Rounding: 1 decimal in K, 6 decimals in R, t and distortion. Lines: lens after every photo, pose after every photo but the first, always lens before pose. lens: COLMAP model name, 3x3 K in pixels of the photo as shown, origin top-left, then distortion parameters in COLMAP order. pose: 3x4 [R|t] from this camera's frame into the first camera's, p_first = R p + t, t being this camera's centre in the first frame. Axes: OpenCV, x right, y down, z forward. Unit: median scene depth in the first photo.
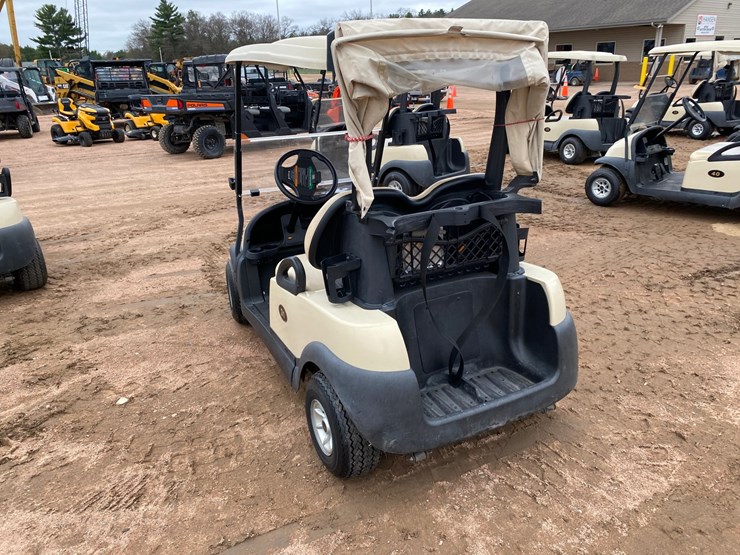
lens RADIAL K [[561.4, 0, 378.7], [0, 561.4, 278.4], [0, 0, 1]] dist [0.034783, -0.032793]
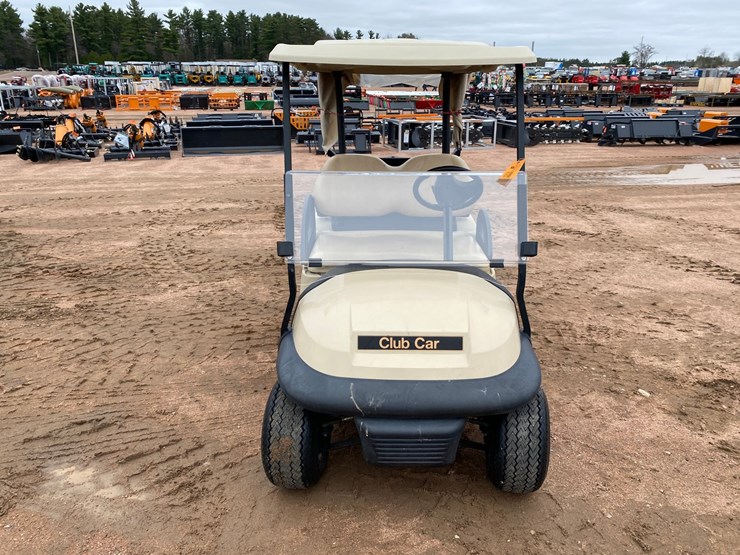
lens RADIAL K [[561.4, 0, 376.9], [0, 561.4, 282.4], [0, 0, 1]] dist [0.034783, -0.032793]
pose [[-0.887966, -0.137632, 0.438833, -0.458583], [0.183005, 0.769639, 0.611690, -0.665556], [-0.421931, 0.623468, -0.658226, 1.799357]]
